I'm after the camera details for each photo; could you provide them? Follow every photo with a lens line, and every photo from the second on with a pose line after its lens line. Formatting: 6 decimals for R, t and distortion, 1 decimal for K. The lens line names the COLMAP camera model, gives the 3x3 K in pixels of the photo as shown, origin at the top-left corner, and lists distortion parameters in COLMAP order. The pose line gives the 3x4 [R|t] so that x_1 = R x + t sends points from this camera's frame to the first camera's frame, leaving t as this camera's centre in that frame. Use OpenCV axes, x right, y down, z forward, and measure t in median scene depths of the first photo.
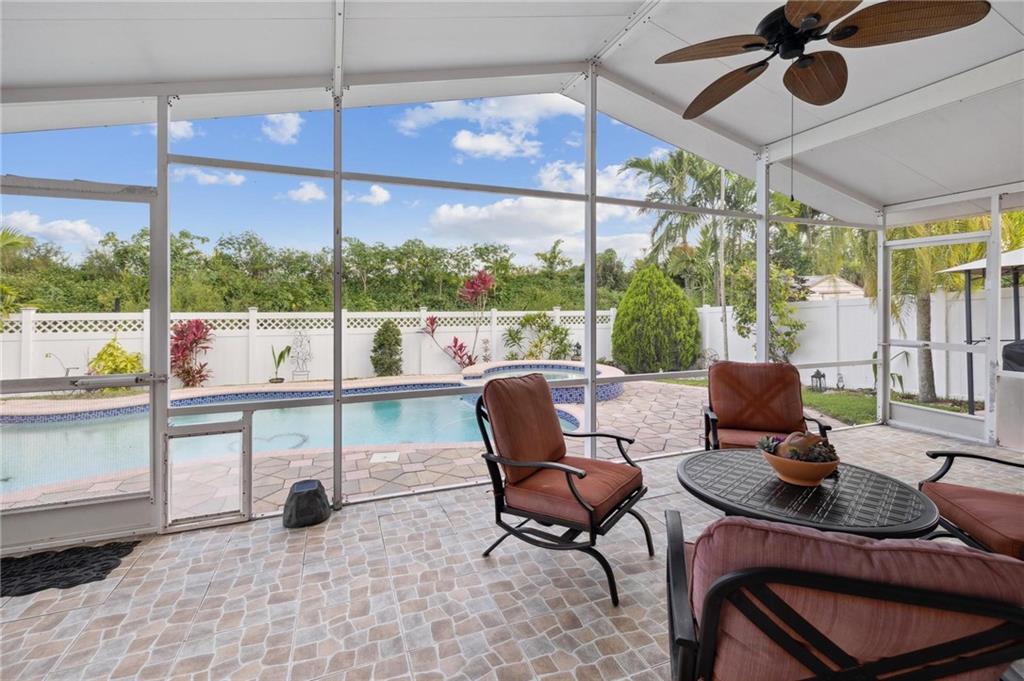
lens RADIAL K [[447.3, 0, 513.0], [0, 447.3, 311.2], [0, 0, 1]] dist [-0.001673, -0.000033]
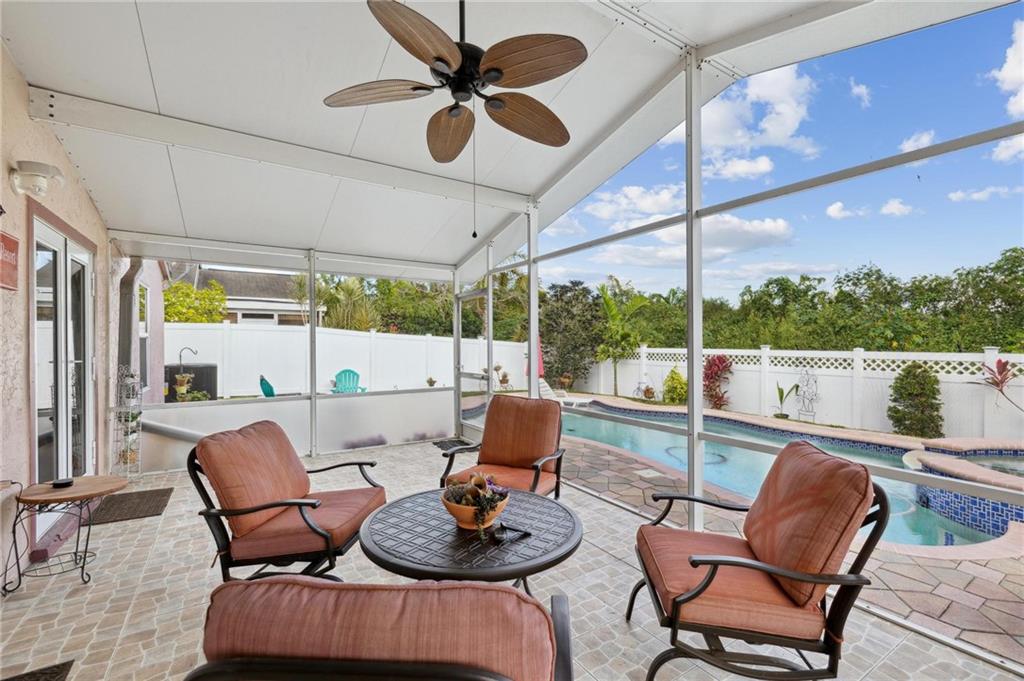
lens RADIAL K [[444.7, 0, 512.0], [0, 444.7, 340.5], [0, 0, 1]] dist [-0.000295, -0.000010]
pose [[0.191560, -0.005049, -0.981468, 0.330728], [-0.016839, 0.999823, -0.008430, -0.000134], [0.981337, 0.018142, 0.191441, 0.183505]]
